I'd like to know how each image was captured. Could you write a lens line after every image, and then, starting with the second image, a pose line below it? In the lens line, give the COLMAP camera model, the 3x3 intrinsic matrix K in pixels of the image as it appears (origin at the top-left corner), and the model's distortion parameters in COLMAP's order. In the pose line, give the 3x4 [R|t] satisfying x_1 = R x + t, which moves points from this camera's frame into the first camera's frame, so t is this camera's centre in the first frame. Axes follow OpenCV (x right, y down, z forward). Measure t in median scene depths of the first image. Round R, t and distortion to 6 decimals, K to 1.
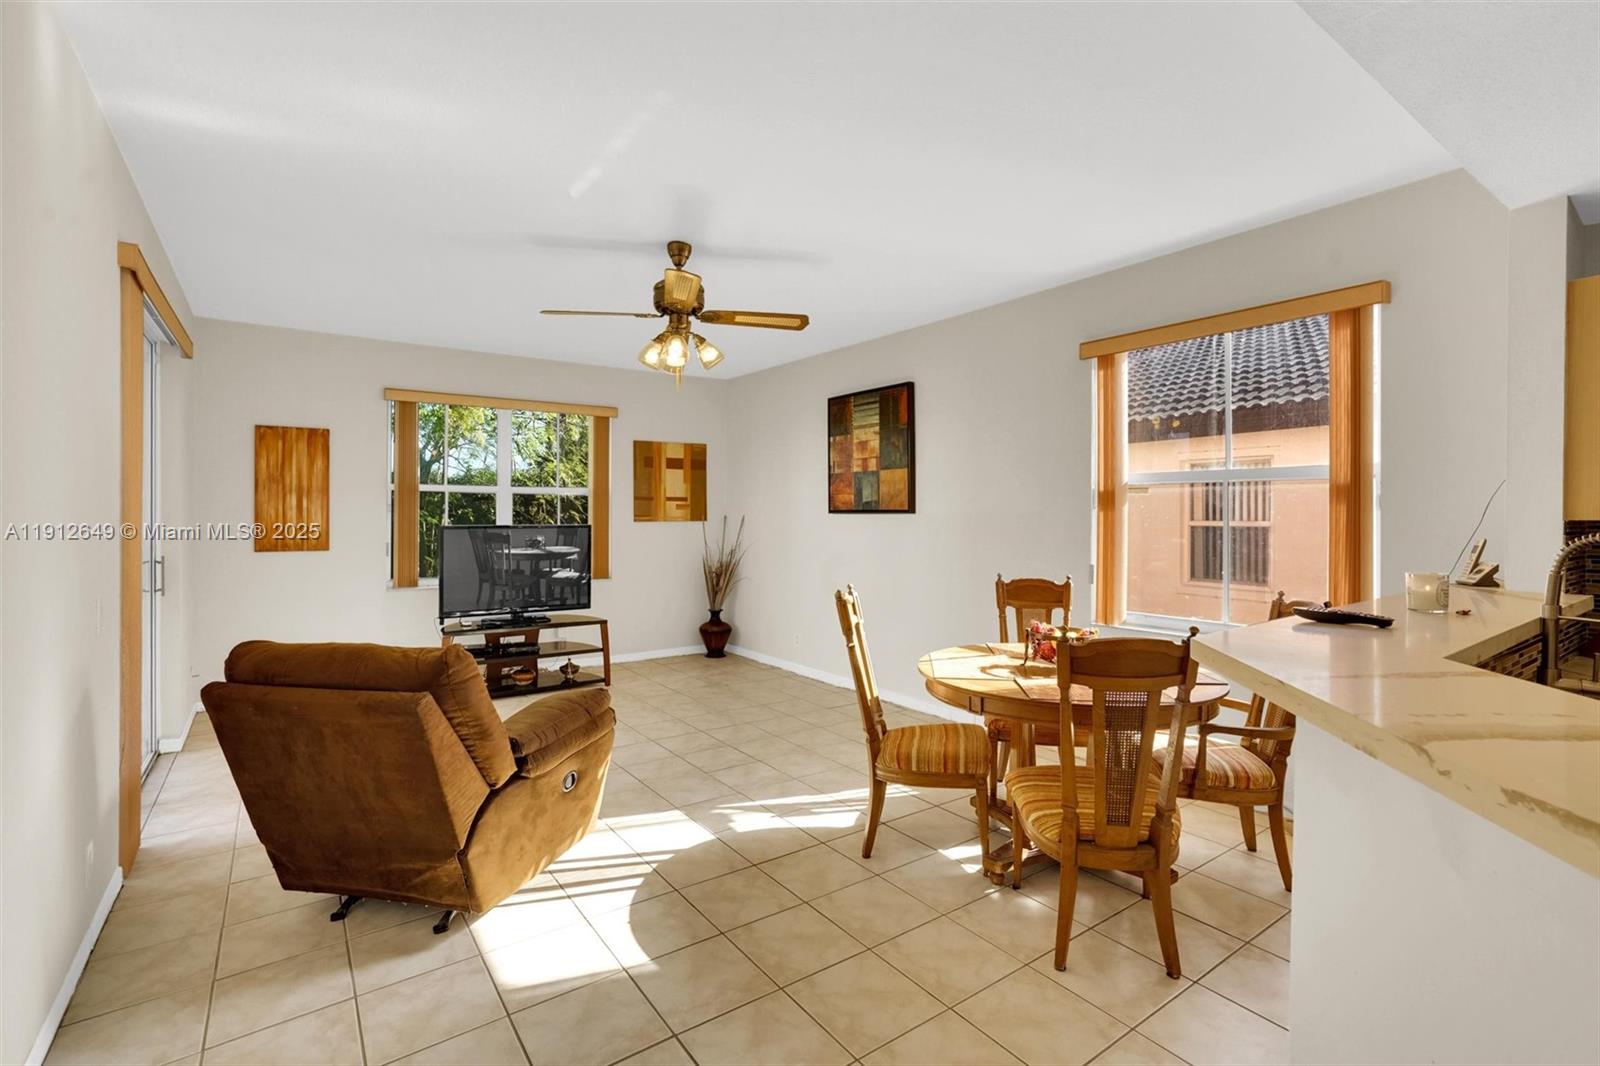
lens RADIAL K [[765.7, 0, 775.4], [0, 765.7, 506.6], [0, 0, 1]] dist [-0.028599, 0.015138]
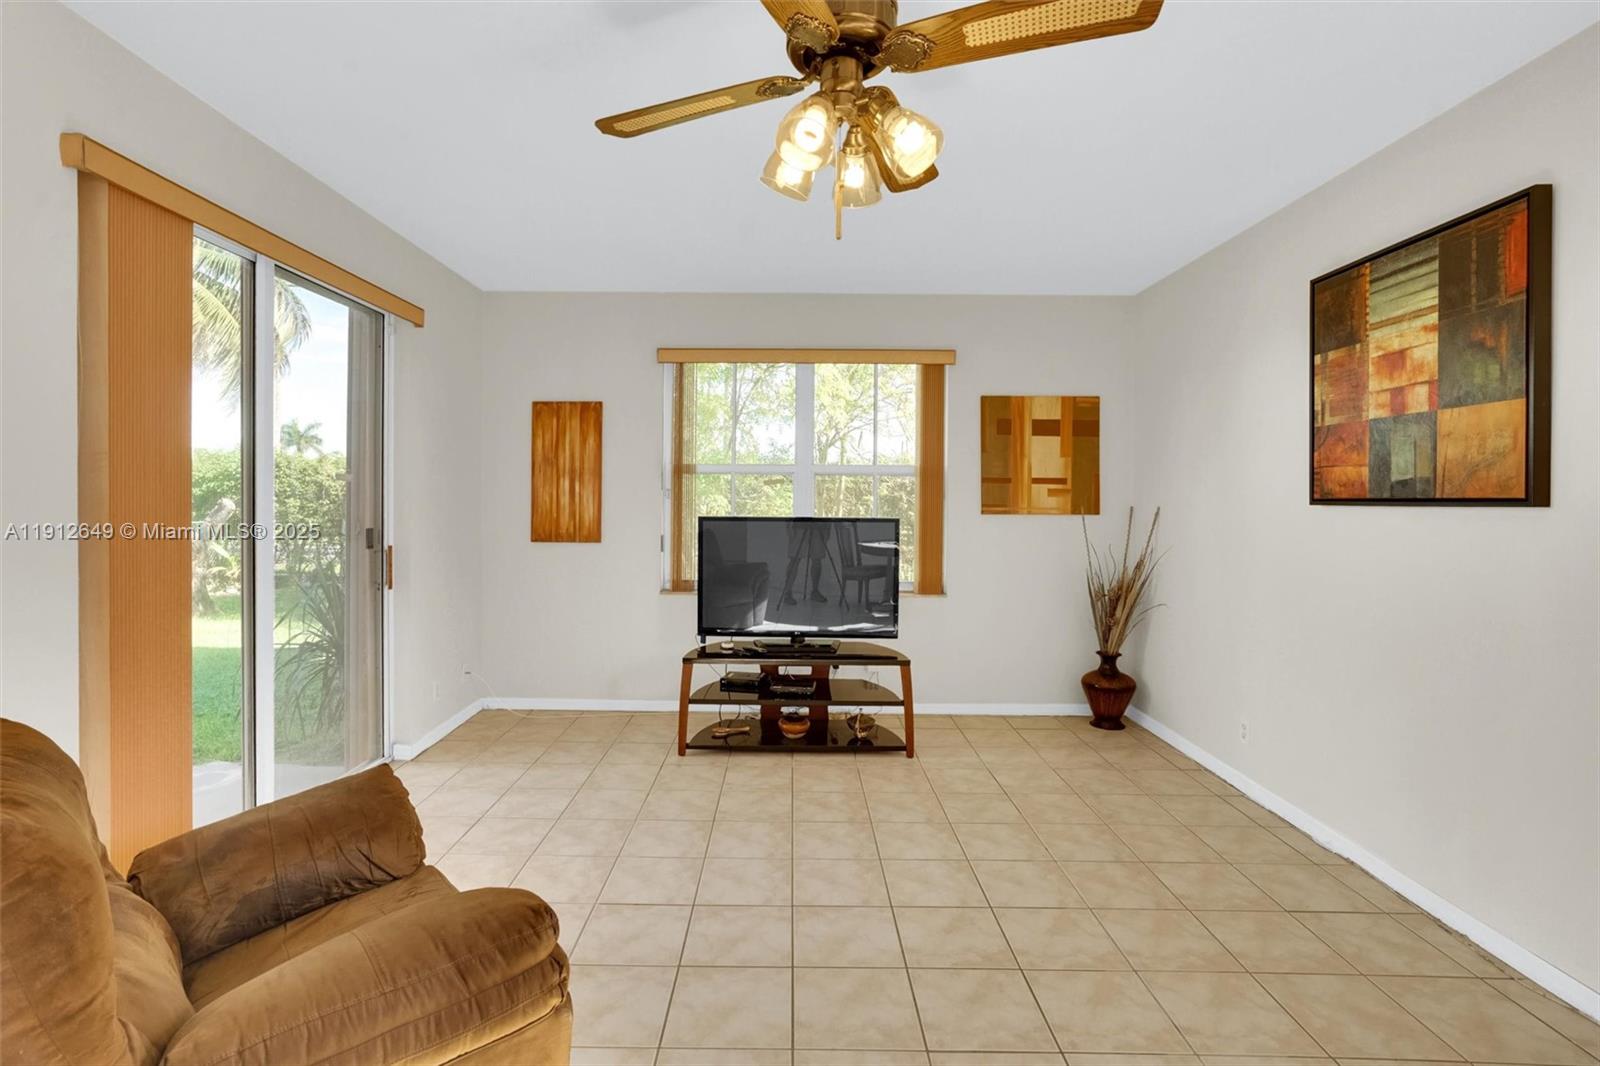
lens RADIAL K [[765.7, 0, 775.4], [0, 765.7, 506.6], [0, 0, 1]] dist [-0.028599, 0.015138]
pose [[0.823546, 0.010540, -0.567151, 0.065420], [-0.001130, 0.999856, 0.016941, 0.001950], [0.567248, -0.013311, 0.823439, 0.397135]]
